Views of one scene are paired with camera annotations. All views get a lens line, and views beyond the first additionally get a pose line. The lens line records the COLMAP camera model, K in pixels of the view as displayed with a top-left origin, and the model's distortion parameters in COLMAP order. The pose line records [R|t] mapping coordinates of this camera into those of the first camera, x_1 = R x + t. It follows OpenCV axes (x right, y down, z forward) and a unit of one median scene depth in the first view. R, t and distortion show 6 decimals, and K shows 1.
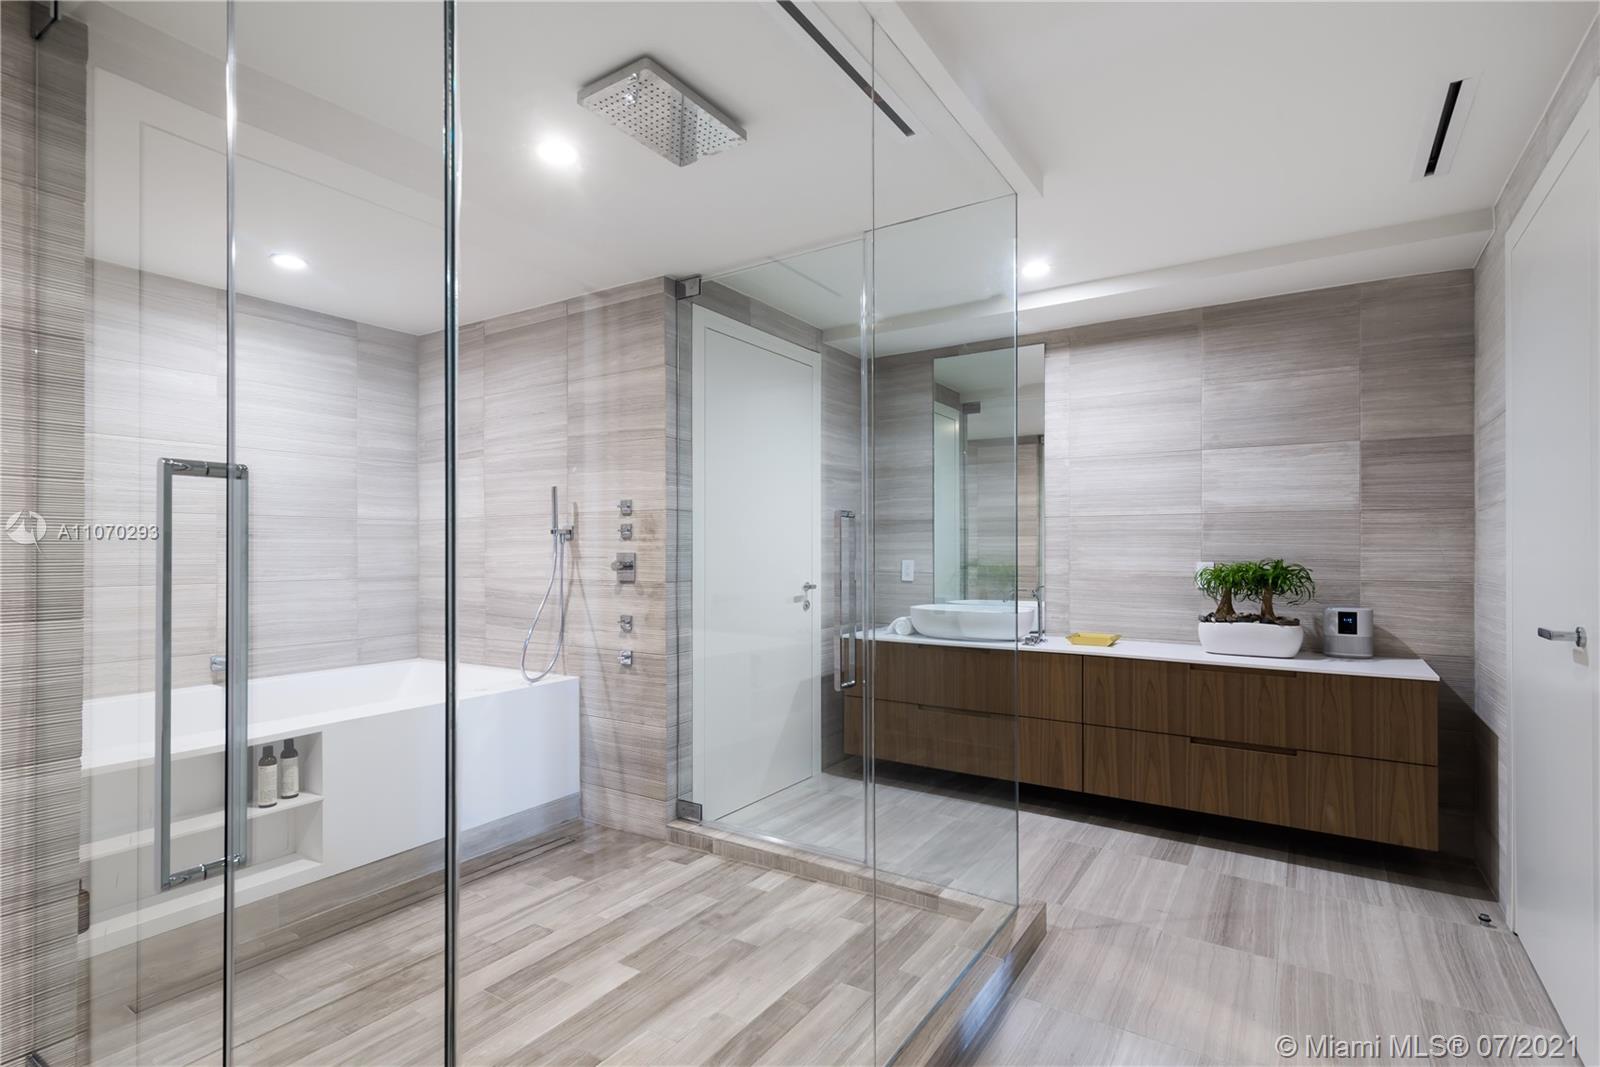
lens RADIAL K [[788.5, 0, 796.1], [0, 788.5, 543.5], [0, 0, 1]] dist [-0.000168, 0.000011]
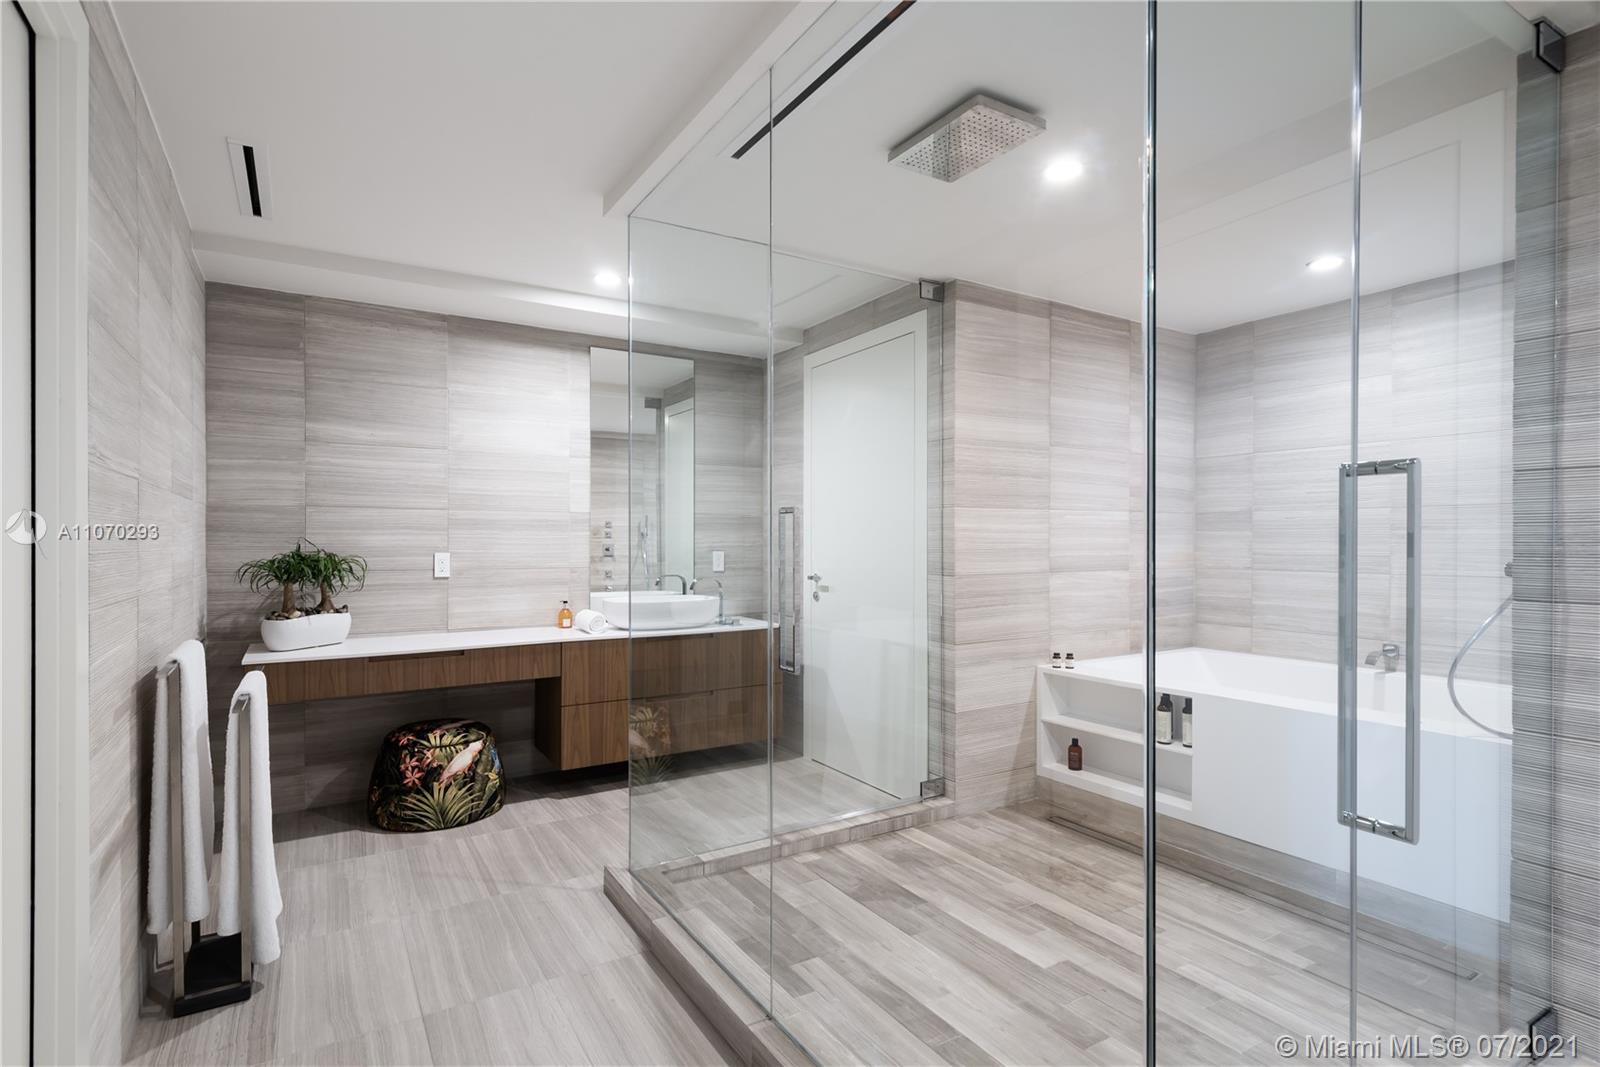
lens RADIAL K [[788.5, 0, 796.1], [0, 788.5, 543.5], [0, 0, 1]] dist [-0.000168, 0.000011]
pose [[-0.422140, 0.002802, -0.906526, 0.729605], [0.008895, 0.999960, -0.001052, 0.006235], [0.906487, -0.008508, -0.422148, 1.000423]]
